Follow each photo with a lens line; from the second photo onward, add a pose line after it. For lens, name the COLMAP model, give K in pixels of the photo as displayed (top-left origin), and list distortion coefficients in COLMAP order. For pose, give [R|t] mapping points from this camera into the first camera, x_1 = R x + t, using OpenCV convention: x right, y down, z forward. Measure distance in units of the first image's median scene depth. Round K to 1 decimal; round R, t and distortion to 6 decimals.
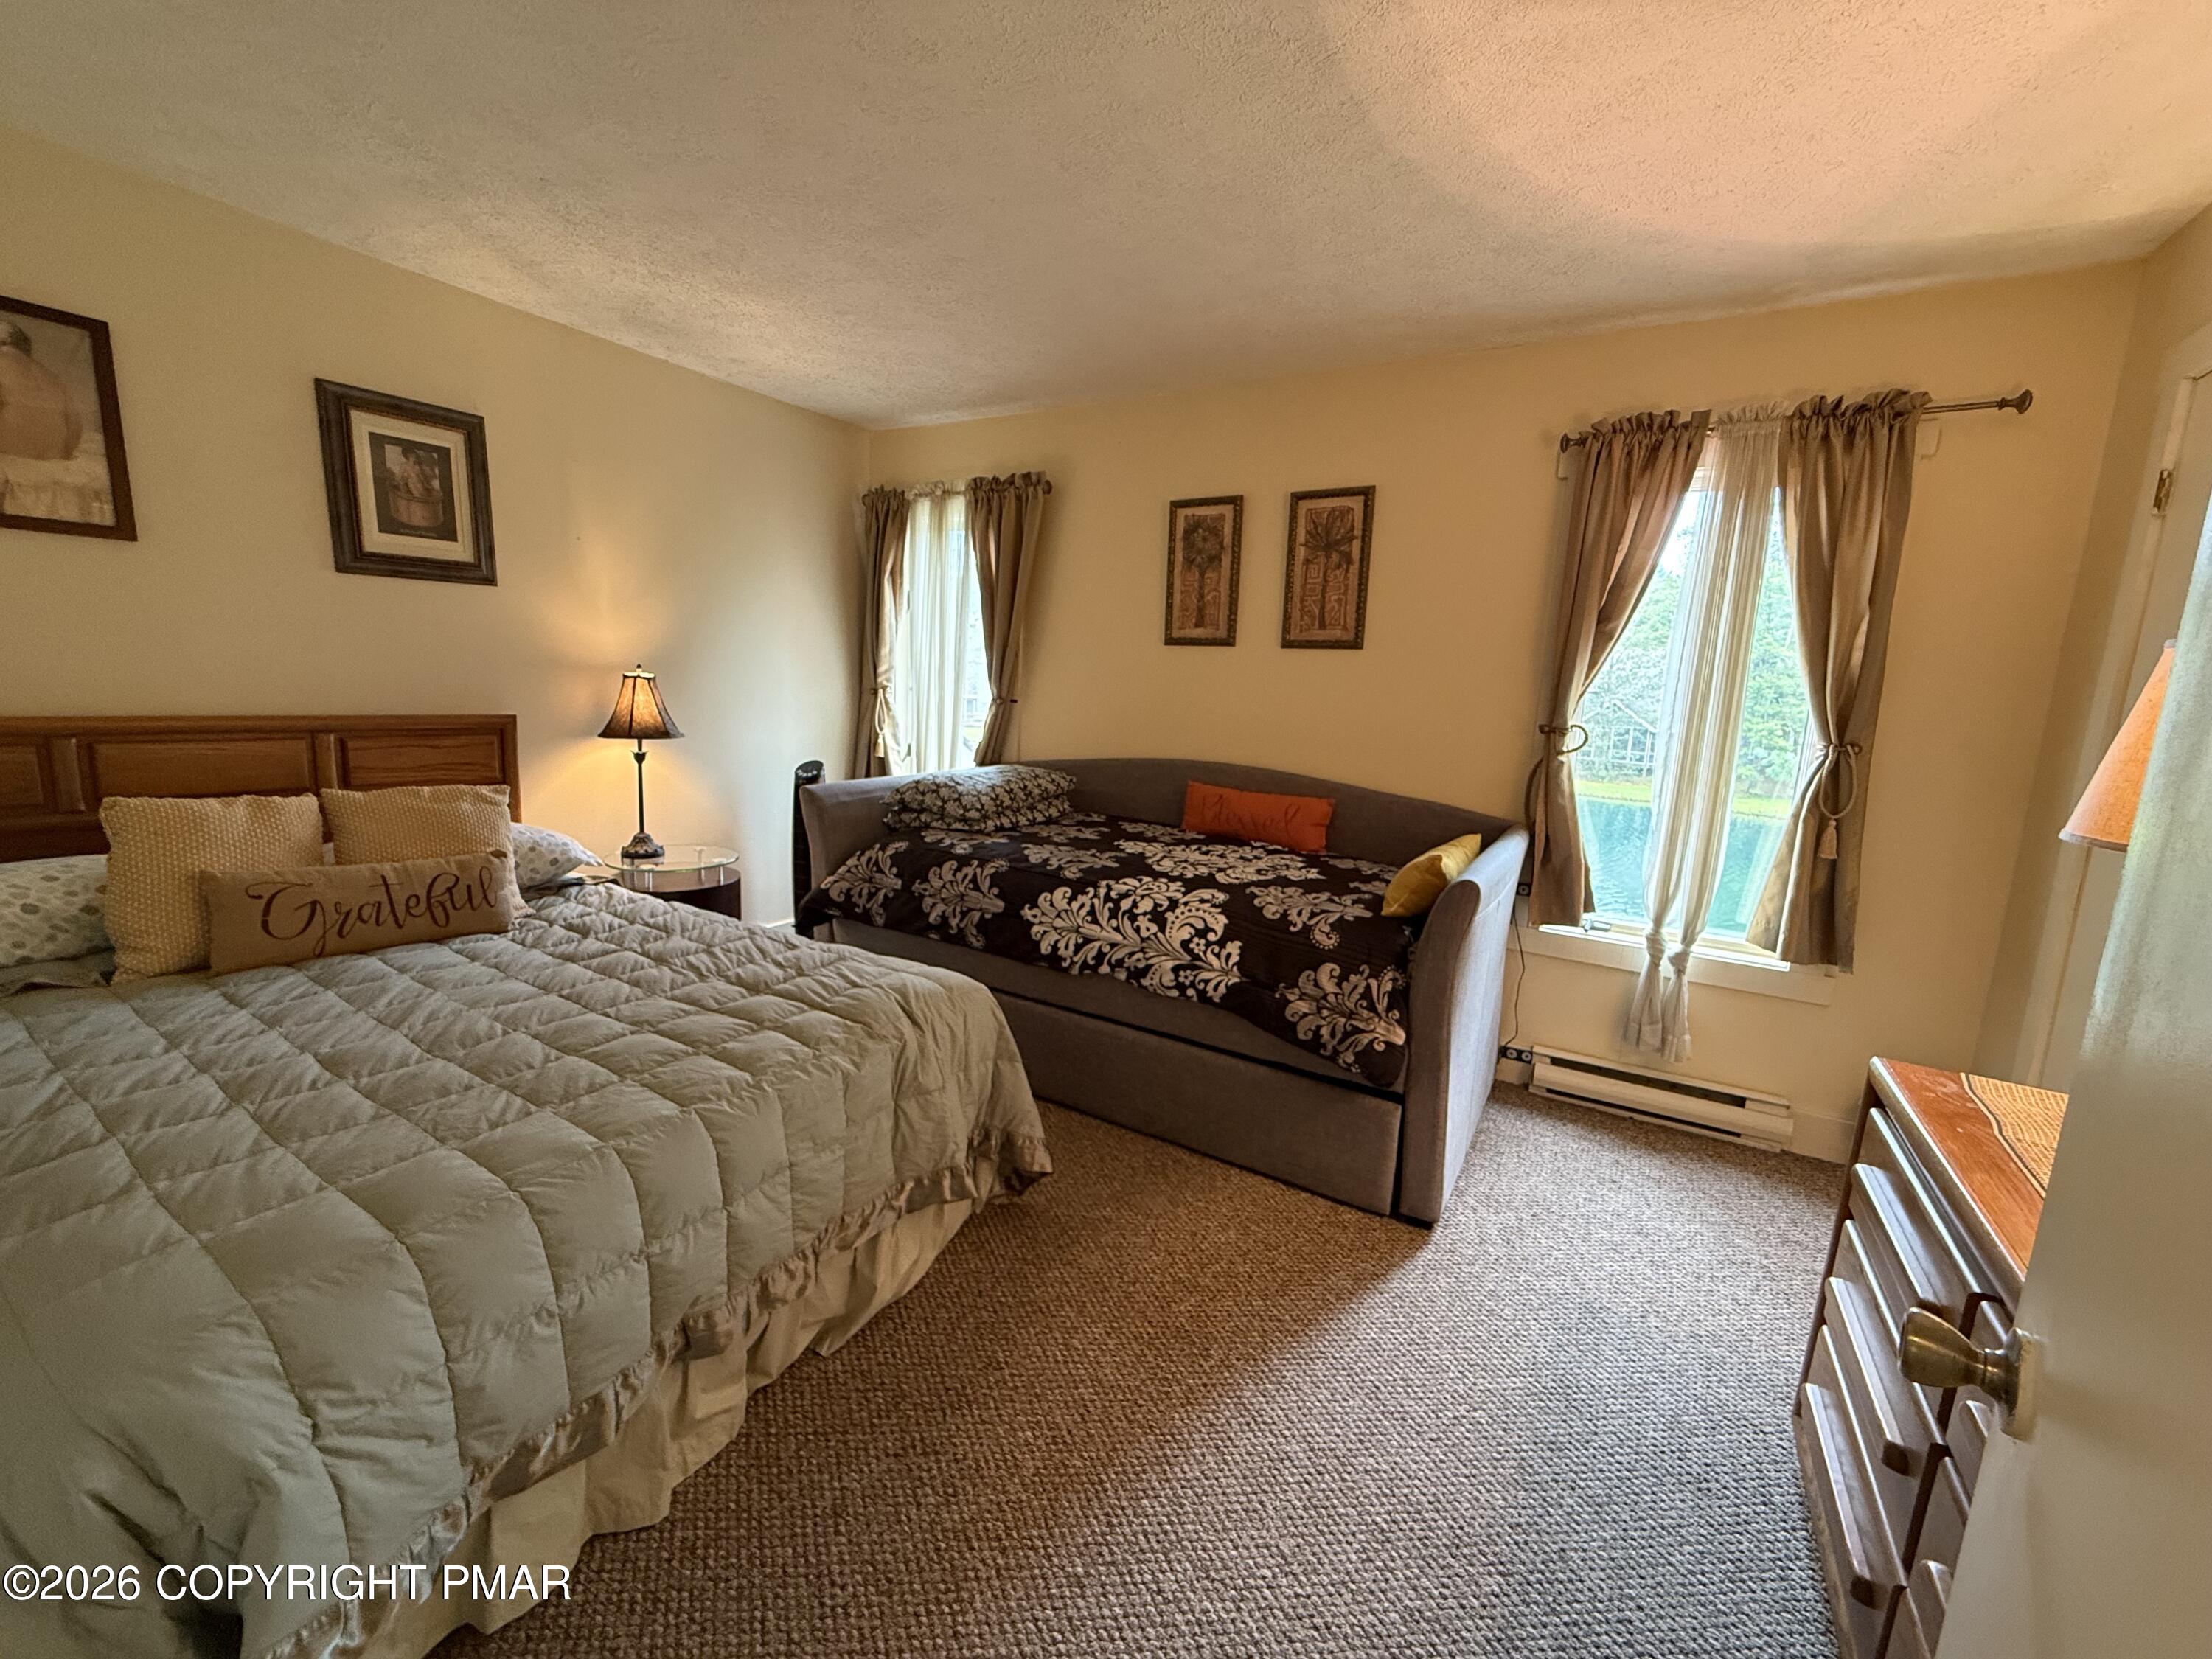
lens RADIAL K [[885.5, 0, 1099.3], [0, 885.5, 828.5], [0, 0, 1]] dist [-0.000012, 0.000542]
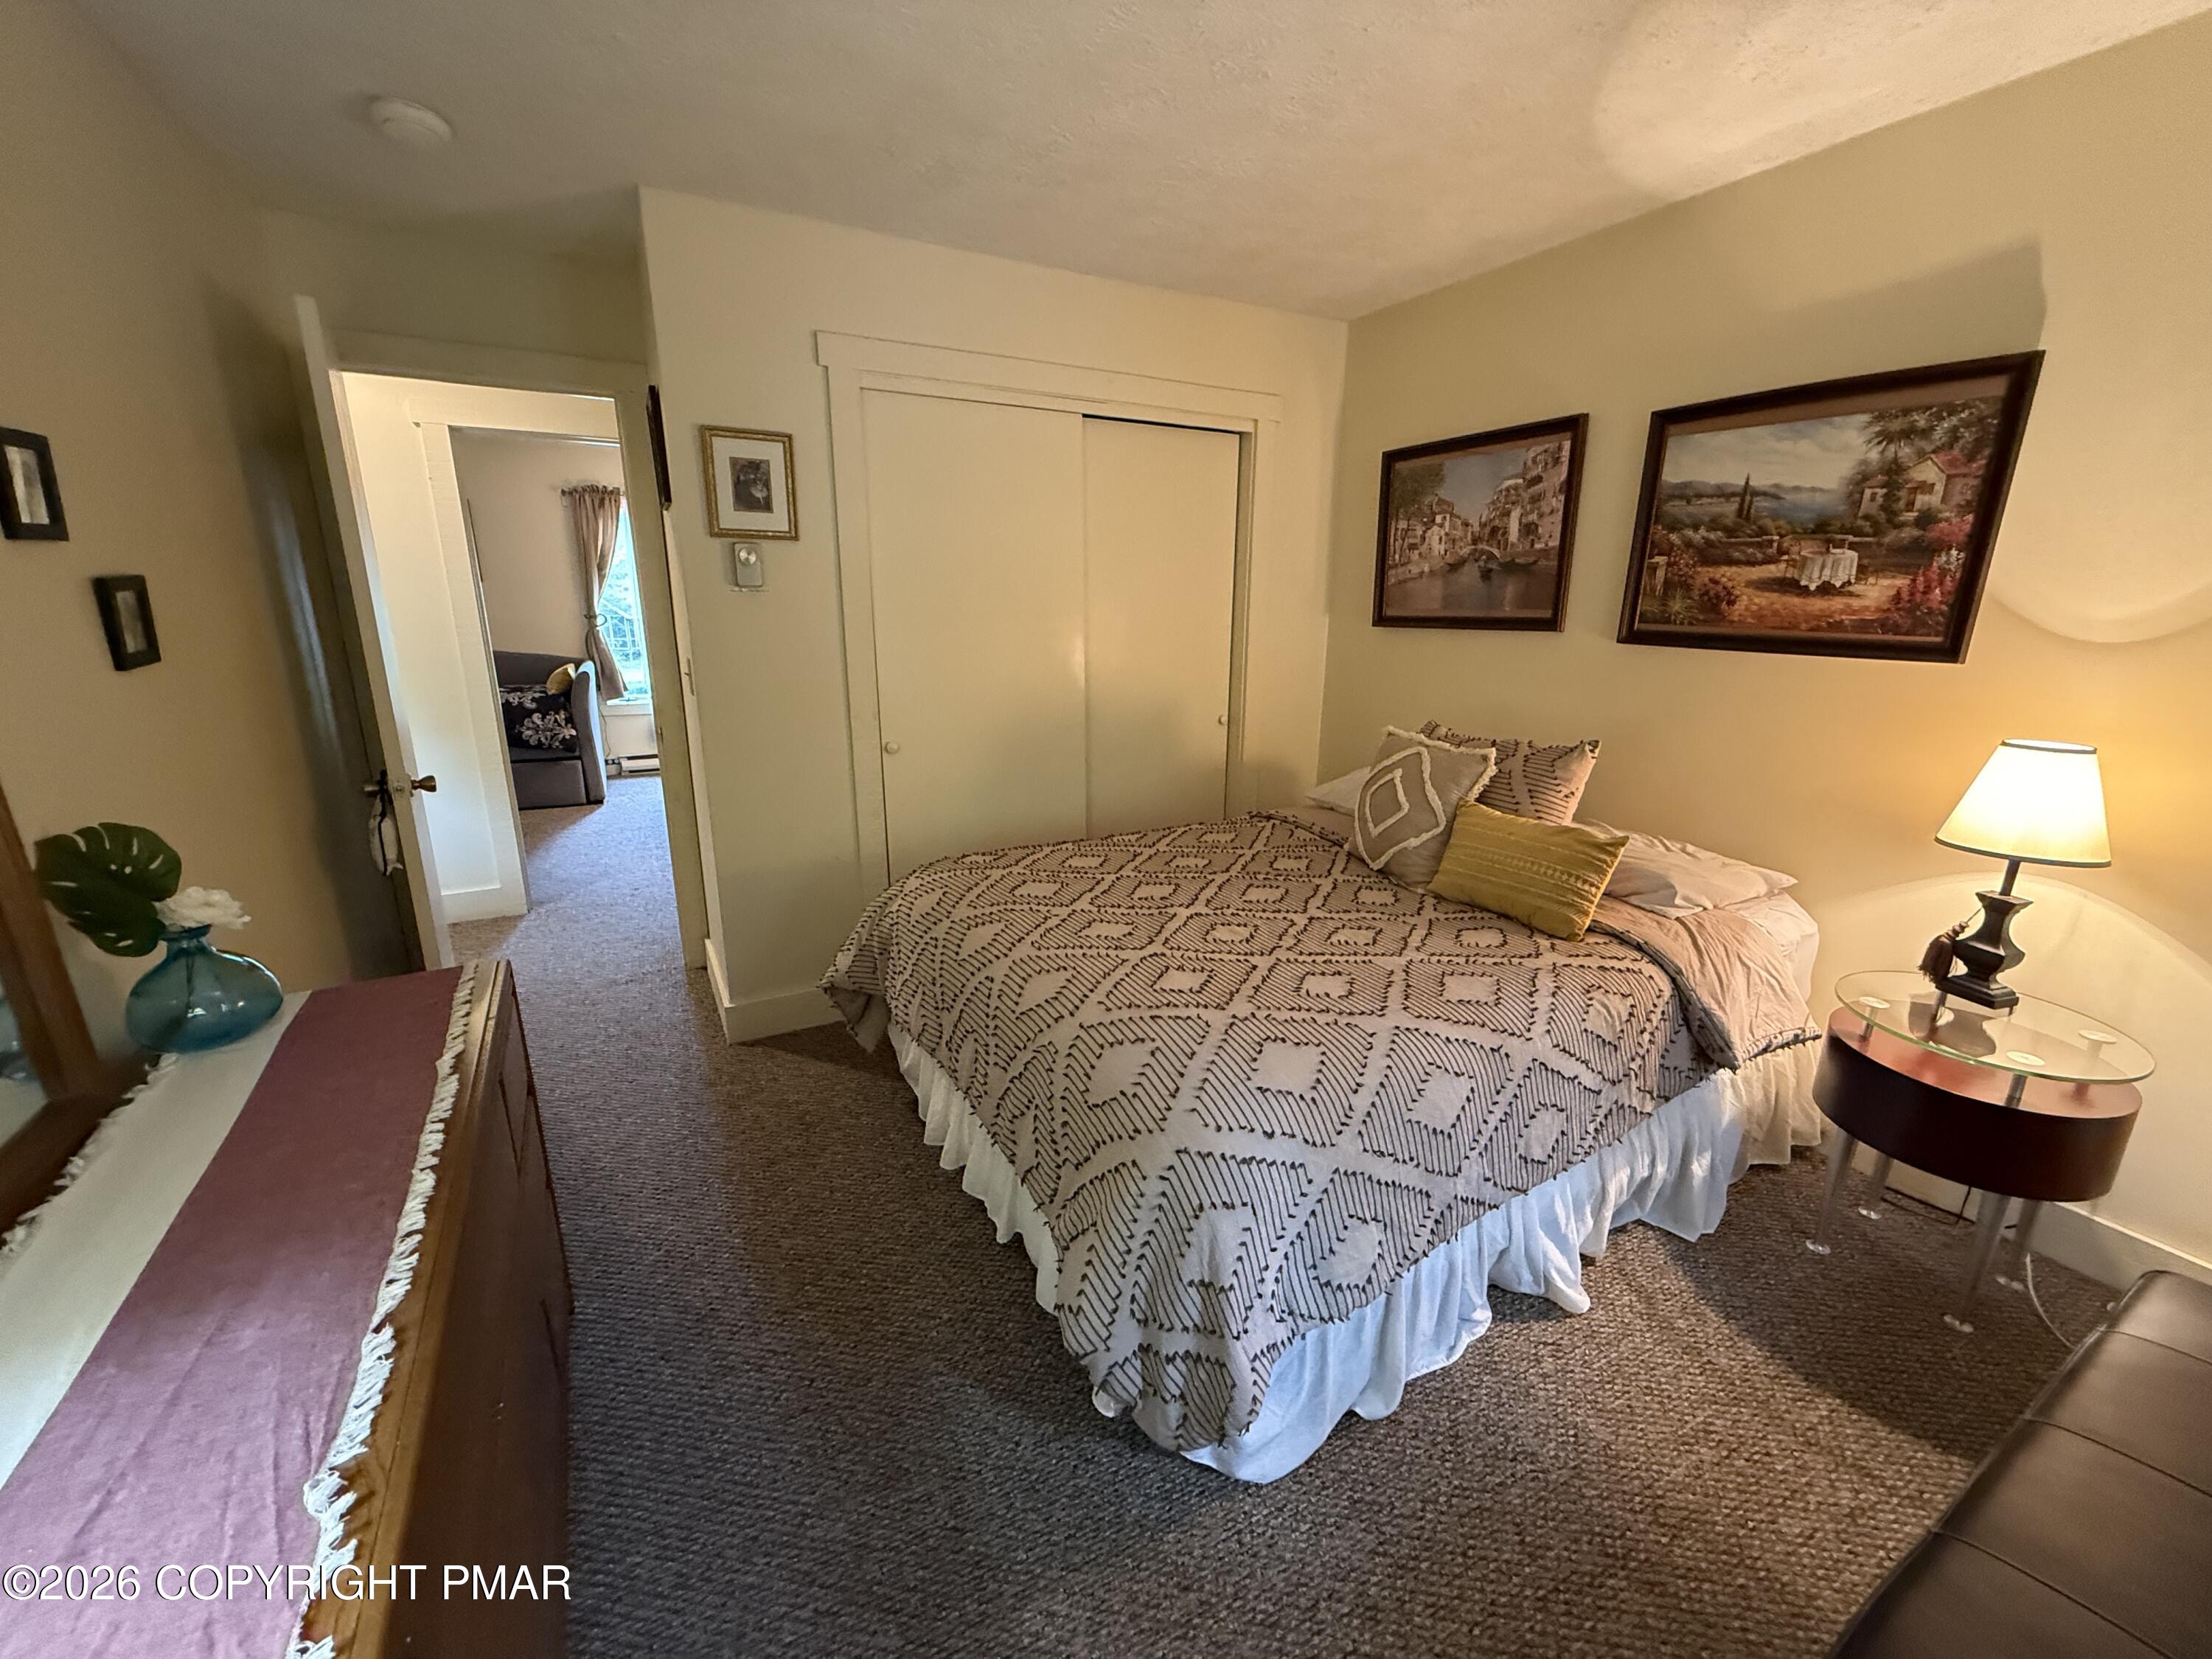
lens RADIAL K [[885.5, 0, 1100.9], [0, 885.5, 829.3], [0, 0, 1]] dist [-0.000012, 0.000542]
pose [[0.507936, -0.256878, 0.822201, -1.035216], [0.156185, 0.966143, 0.205362, 0.192601], [-0.847117, 0.024105, 0.530860, -1.629831]]
